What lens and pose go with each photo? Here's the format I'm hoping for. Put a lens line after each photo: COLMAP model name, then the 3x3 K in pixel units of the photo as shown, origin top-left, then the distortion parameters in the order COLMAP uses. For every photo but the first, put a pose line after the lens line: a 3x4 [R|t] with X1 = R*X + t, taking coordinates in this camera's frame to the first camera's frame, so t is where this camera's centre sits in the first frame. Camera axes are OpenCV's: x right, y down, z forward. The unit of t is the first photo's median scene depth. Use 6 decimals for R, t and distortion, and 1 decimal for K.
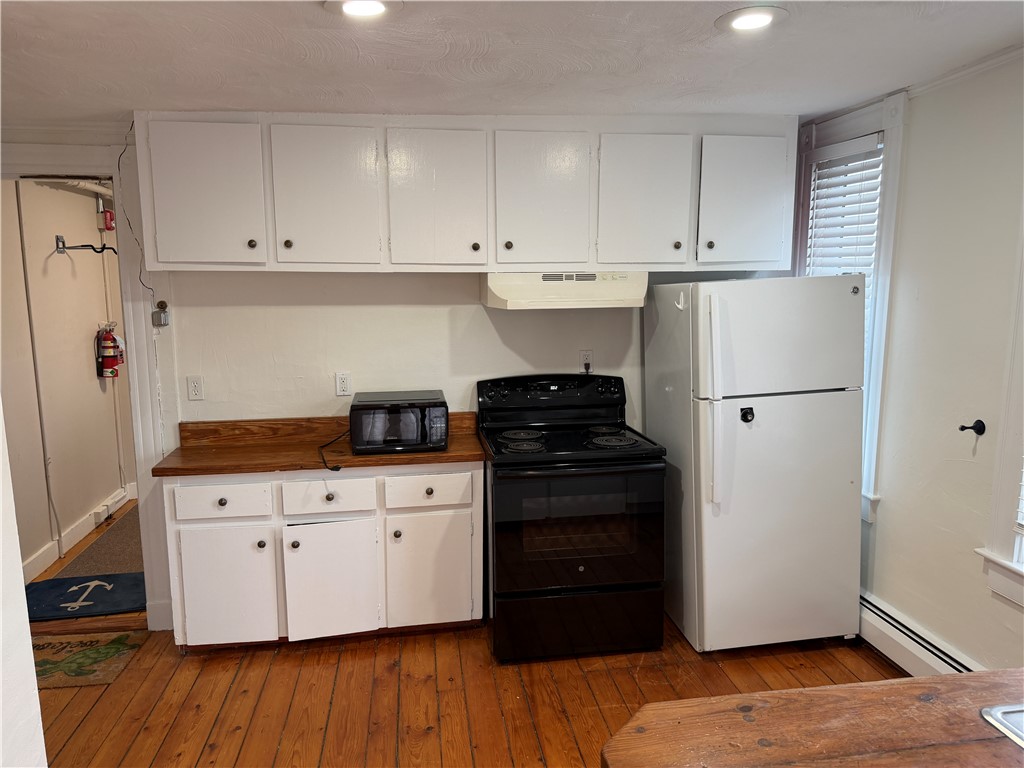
lens RADIAL K [[715.8, 0, 522.3], [0, 715.8, 390.2], [0, 0, 1]] dist [0.064921, -0.077417]
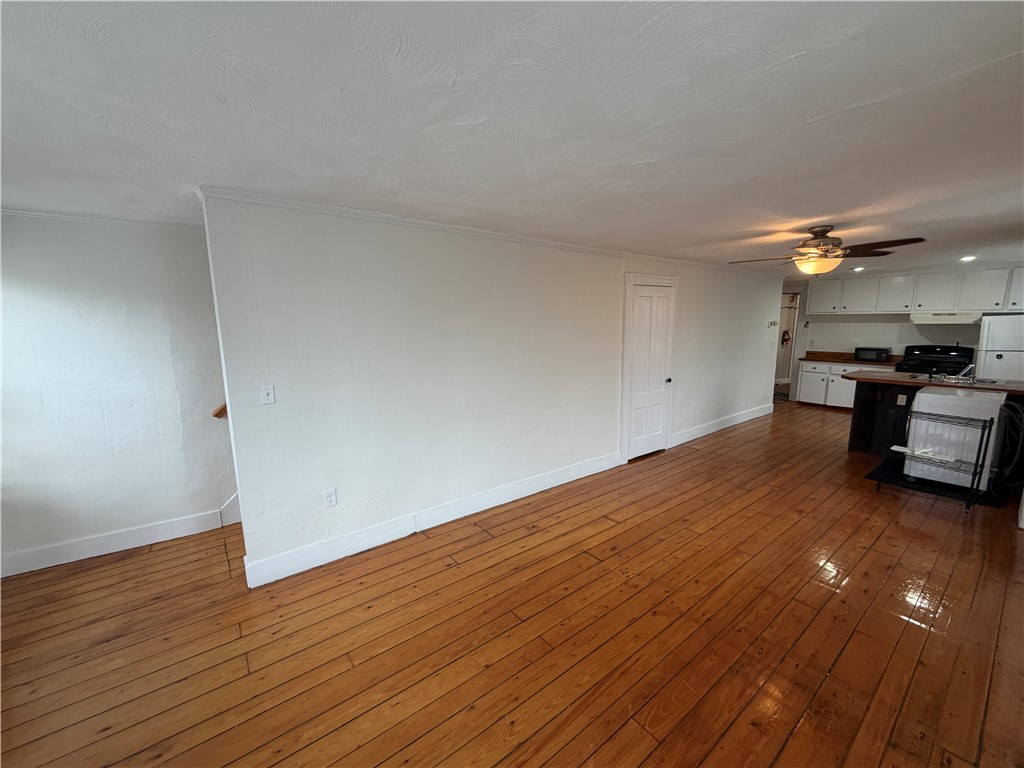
lens RADIAL K [[407.4, 0, 510.9], [0, 407.4, 386.5], [0, 0, 1]] dist [0.001658, -0.000917]
pose [[0.483397, 0.142781, -0.863678, 0.783155], [-0.124532, 0.987791, 0.093599, 0.248108], [0.866498, 0.062310, 0.495276, -1.678278]]
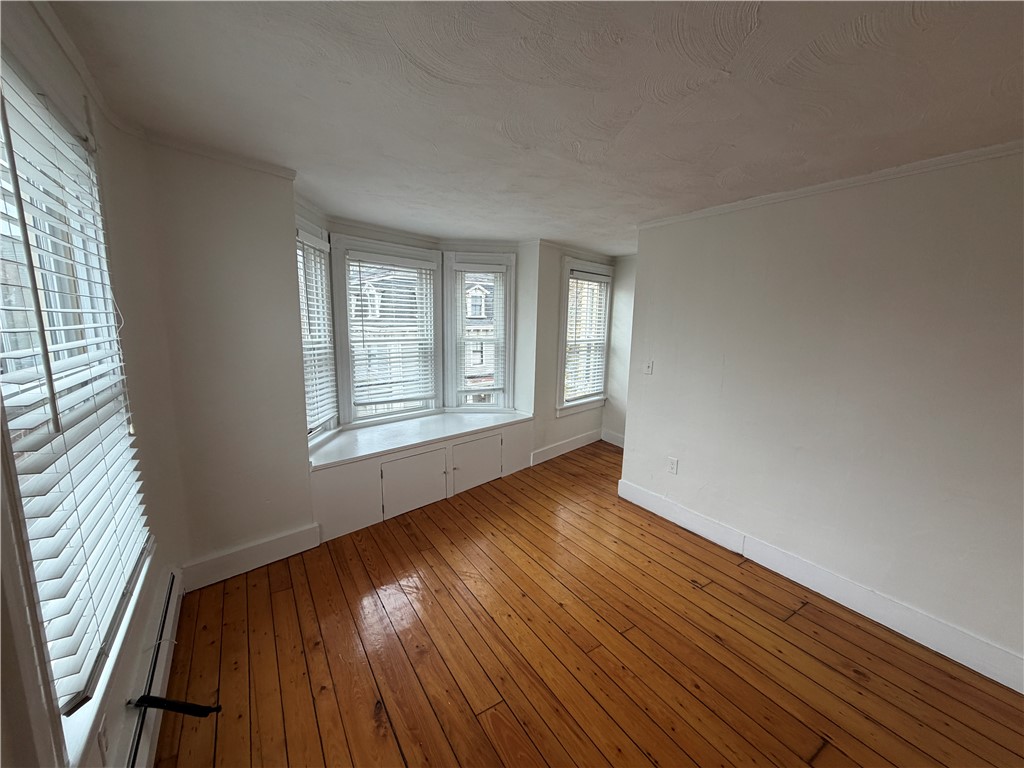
lens RADIAL K [[407.4, 0, 509.5], [0, 407.4, 386.5], [0, 0, 1]] dist [0.001658, -0.000917]
pose [[-0.910500, 0.059525, -0.409203, 0.655800], [-0.072299, 0.951426, 0.299269, 0.154944], [0.407140, 0.302070, -0.861969, -0.943590]]
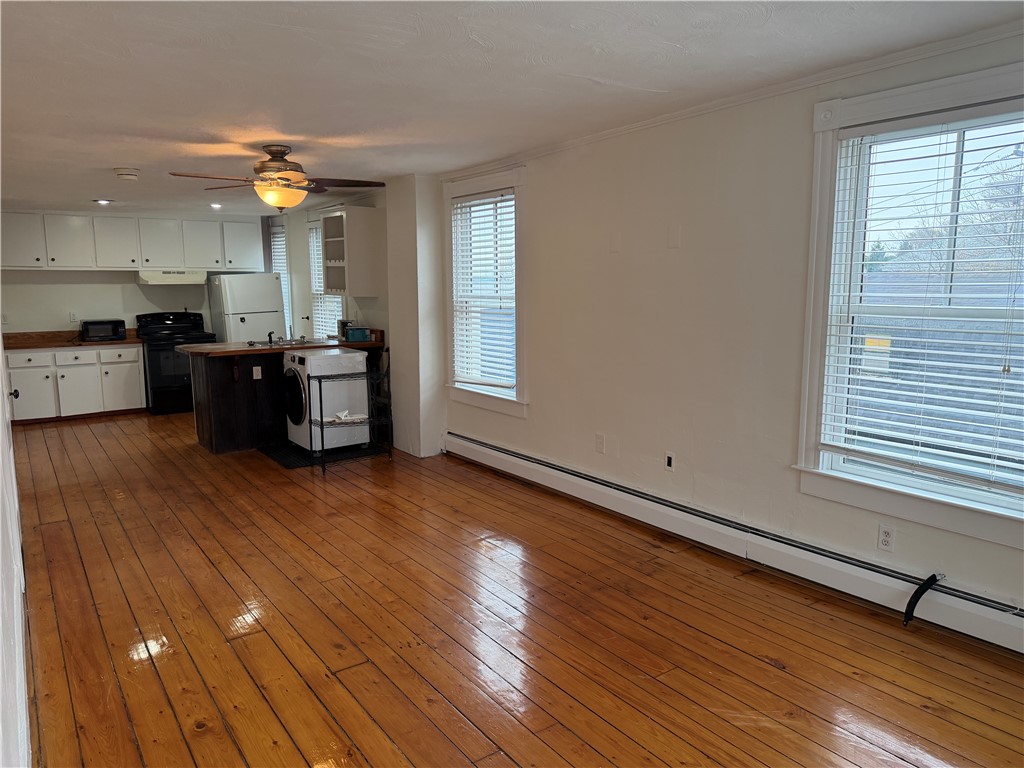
lens RADIAL K [[715.8, 0, 513.3], [0, 715.8, 392.1], [0, 0, 1]] dist [0.064921, -0.077417]
pose [[0.895742, -0.068544, 0.439259, -0.015378], [0.069362, 0.997490, 0.014209, 0.332527], [-0.439130, 0.017740, 0.898248, -1.955506]]
